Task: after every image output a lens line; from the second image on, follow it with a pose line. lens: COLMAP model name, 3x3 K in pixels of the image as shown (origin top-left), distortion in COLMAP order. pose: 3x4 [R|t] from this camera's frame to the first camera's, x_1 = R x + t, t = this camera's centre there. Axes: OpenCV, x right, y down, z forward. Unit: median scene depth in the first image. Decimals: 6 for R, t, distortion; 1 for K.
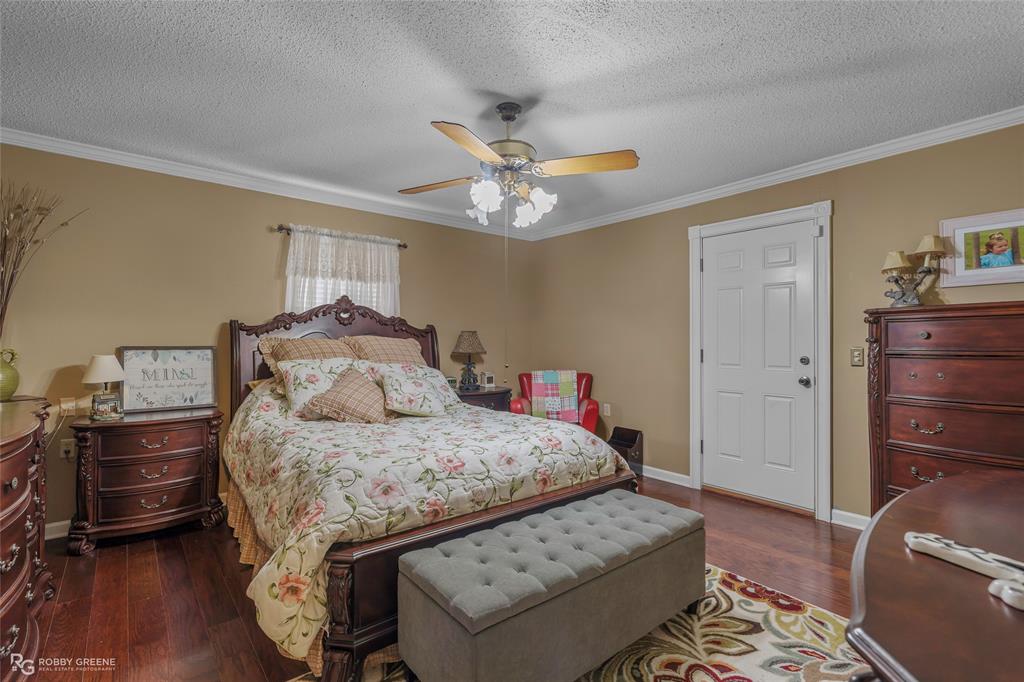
lens RADIAL K [[462.9, 0, 507.4], [0, 462.9, 329.5], [0, 0, 1]] dist [-0.008789, 0.000820]
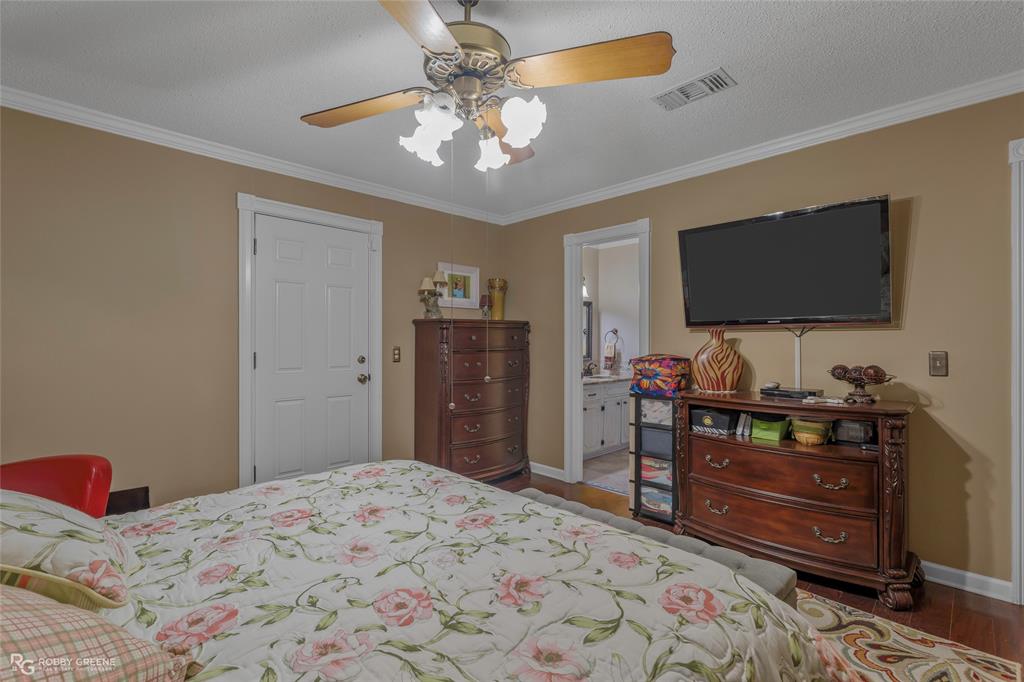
lens RADIAL K [[462.9, 0, 507.4], [0, 462.9, 329.5], [0, 0, 1]] dist [-0.008789, 0.000820]
pose [[-0.087052, 0.025272, 0.995883, -0.546761], [-0.027401, 0.999239, -0.027752, 0.018828], [-0.995827, -0.029704, -0.086293, 0.849935]]
